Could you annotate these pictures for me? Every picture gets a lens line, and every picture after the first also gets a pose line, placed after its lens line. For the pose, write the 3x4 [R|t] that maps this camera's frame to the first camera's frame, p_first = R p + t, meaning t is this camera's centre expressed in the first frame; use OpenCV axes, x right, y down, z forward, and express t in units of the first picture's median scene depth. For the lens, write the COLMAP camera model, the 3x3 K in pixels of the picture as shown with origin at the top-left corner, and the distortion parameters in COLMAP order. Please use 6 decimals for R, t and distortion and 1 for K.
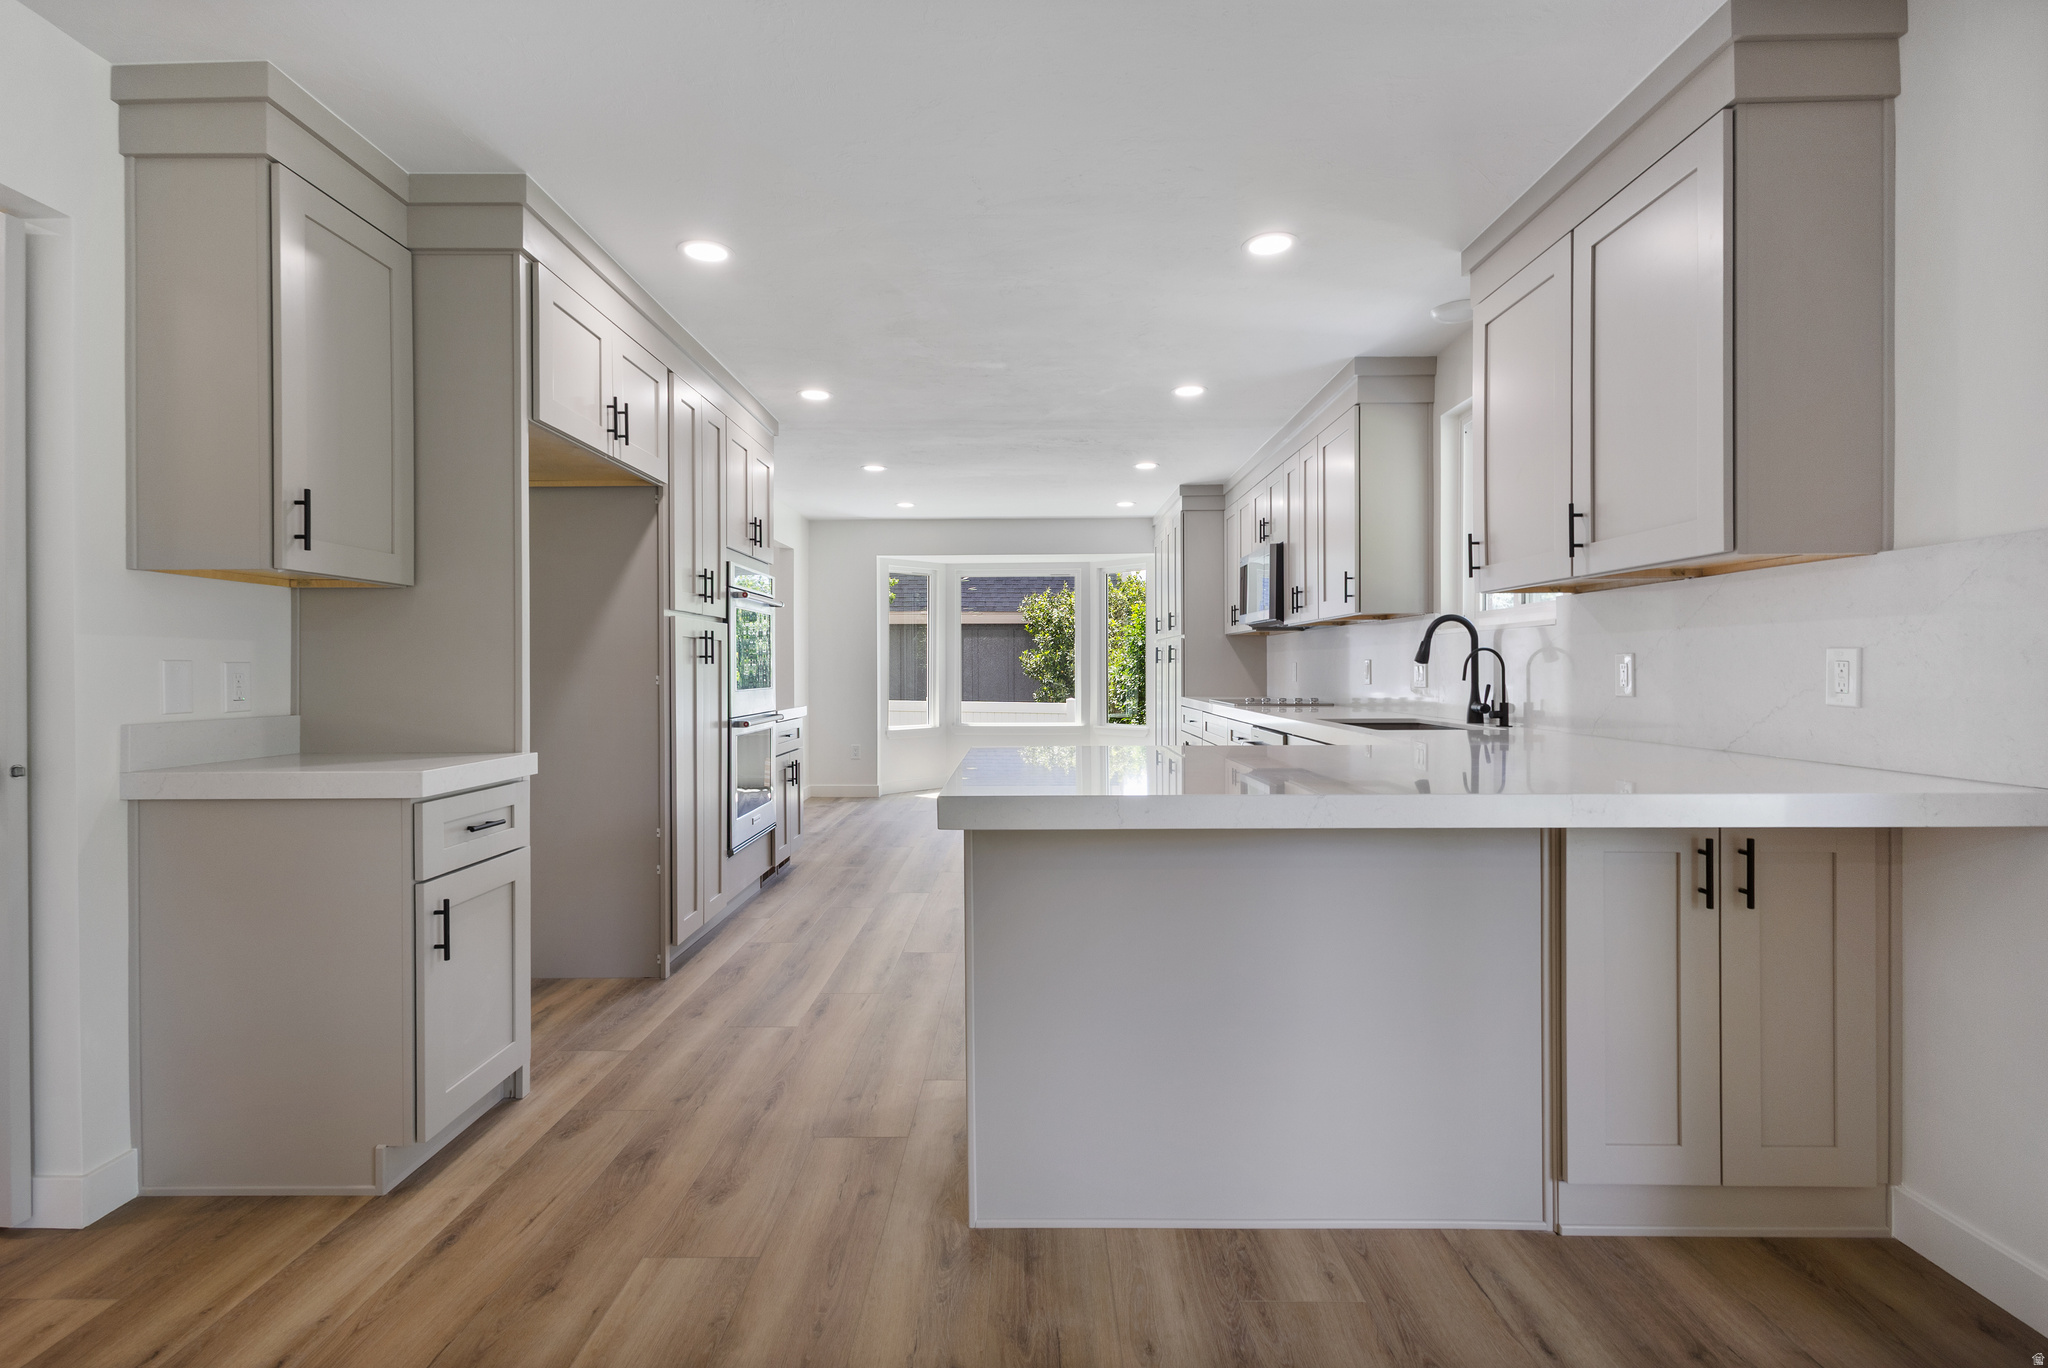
lens RADIAL K [[952.2, 0, 1019.2], [0, 952.2, 675.8], [0, 0, 1]] dist [0.005850, -0.002447]
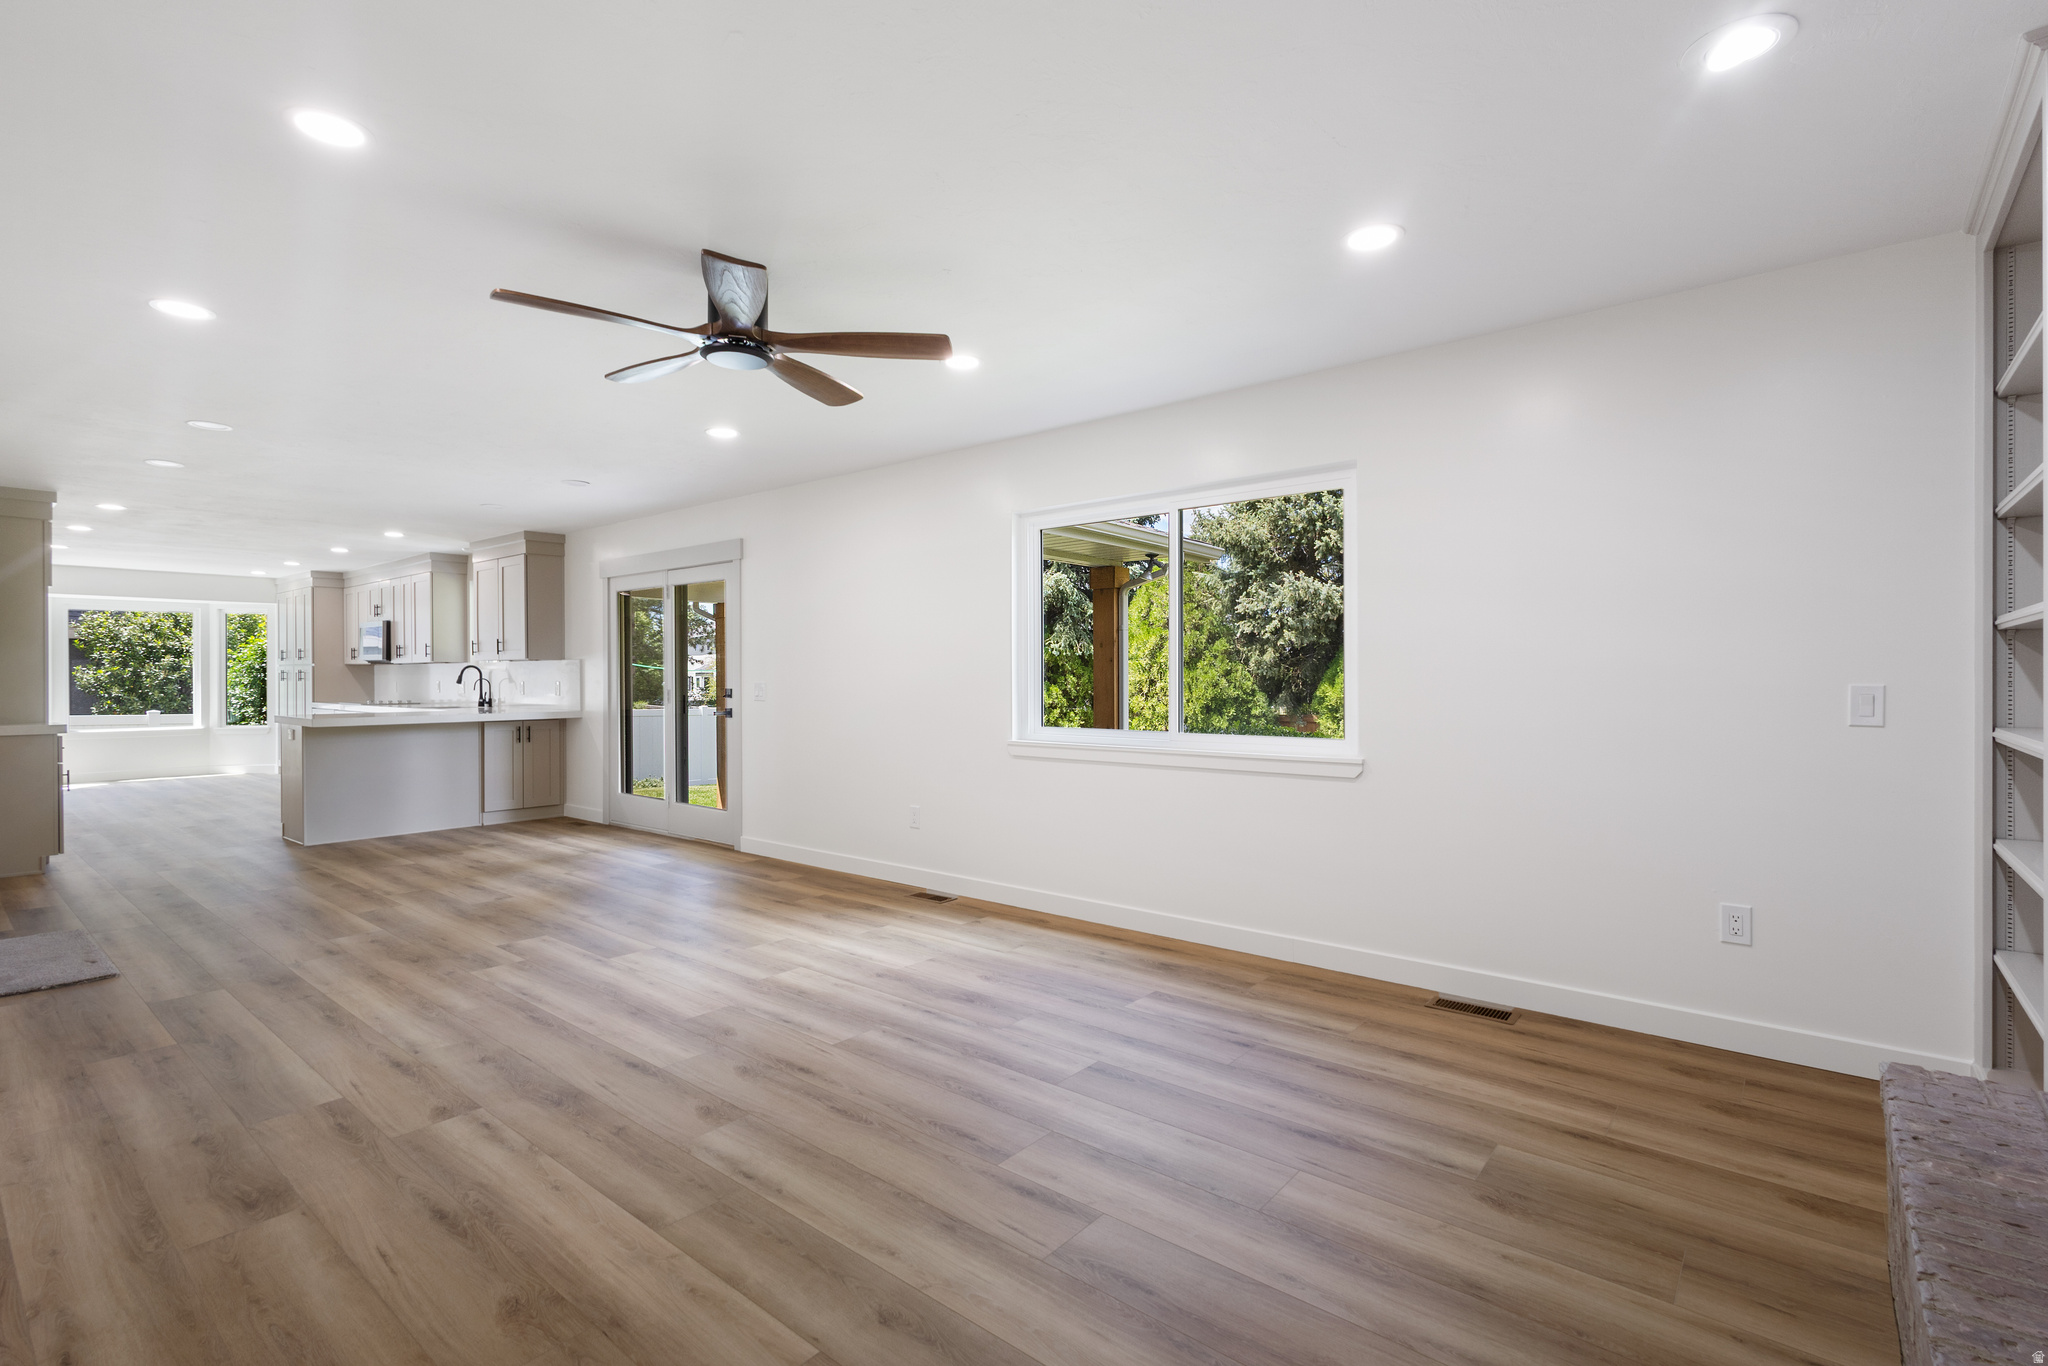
lens RADIAL K [[952.2, 0, 1025.4], [0, 952.2, 675.4], [0, 0, 1]] dist [0.005850, -0.002447]
pose [[0.631149, 0.005330, 0.775643, -0.389297], [0.004903, 0.999929, -0.010862, -0.000064], [-0.775646, 0.010659, 0.631078, -1.157364]]
